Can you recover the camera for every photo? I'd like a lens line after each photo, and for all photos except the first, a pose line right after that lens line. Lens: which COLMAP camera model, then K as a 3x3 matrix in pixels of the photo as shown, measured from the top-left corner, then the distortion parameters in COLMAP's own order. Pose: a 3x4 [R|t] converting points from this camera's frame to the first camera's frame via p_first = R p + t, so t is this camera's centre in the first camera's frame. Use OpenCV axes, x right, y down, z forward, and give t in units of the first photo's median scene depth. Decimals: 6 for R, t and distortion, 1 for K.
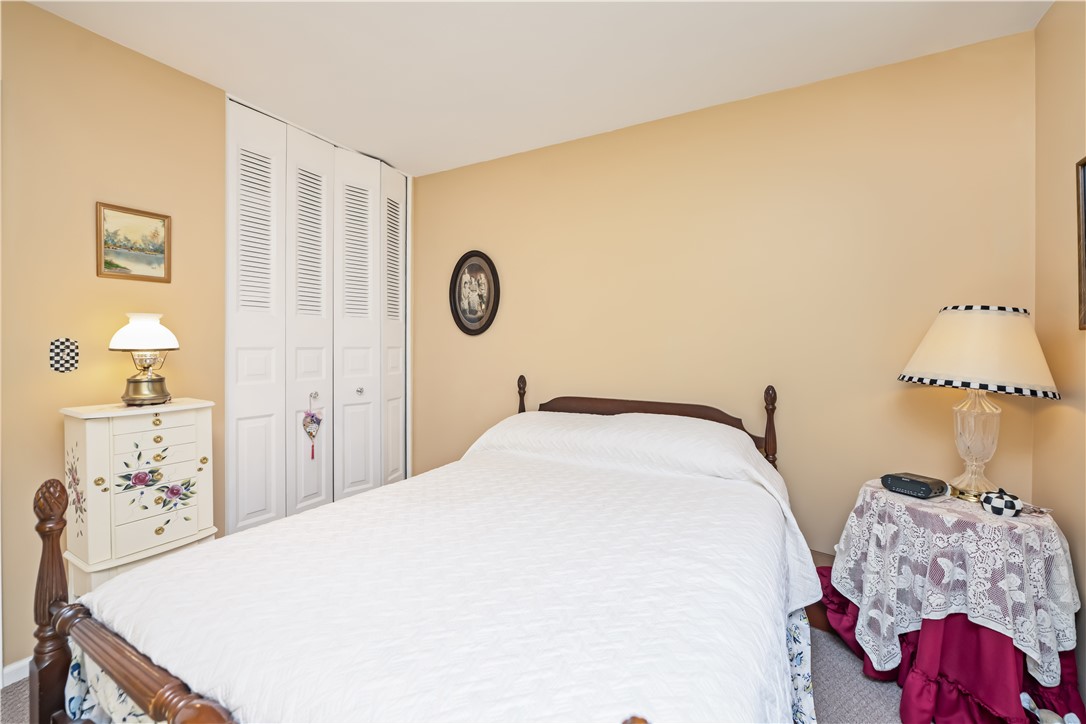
lens RADIAL K [[440.0, 0, 555.9], [0, 440.0, 353.2], [0, 0, 1]] dist [-0.001707, -0.000130]
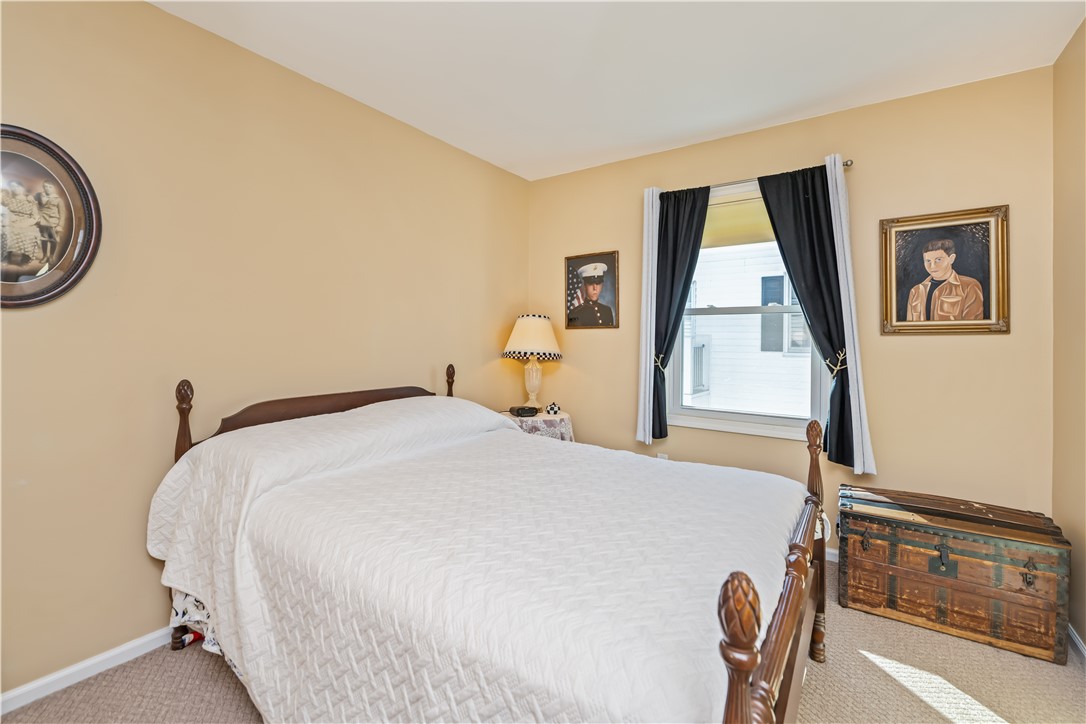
lens RADIAL K [[440.0, 0, 555.9], [0, 440.0, 353.2], [0, 0, 1]] dist [-0.001707, -0.000130]
pose [[0.126379, -0.034770, 0.991372, -0.589087], [0.013634, 0.999352, 0.033311, -0.000511], [-0.991888, 0.009306, 0.126771, 0.378954]]
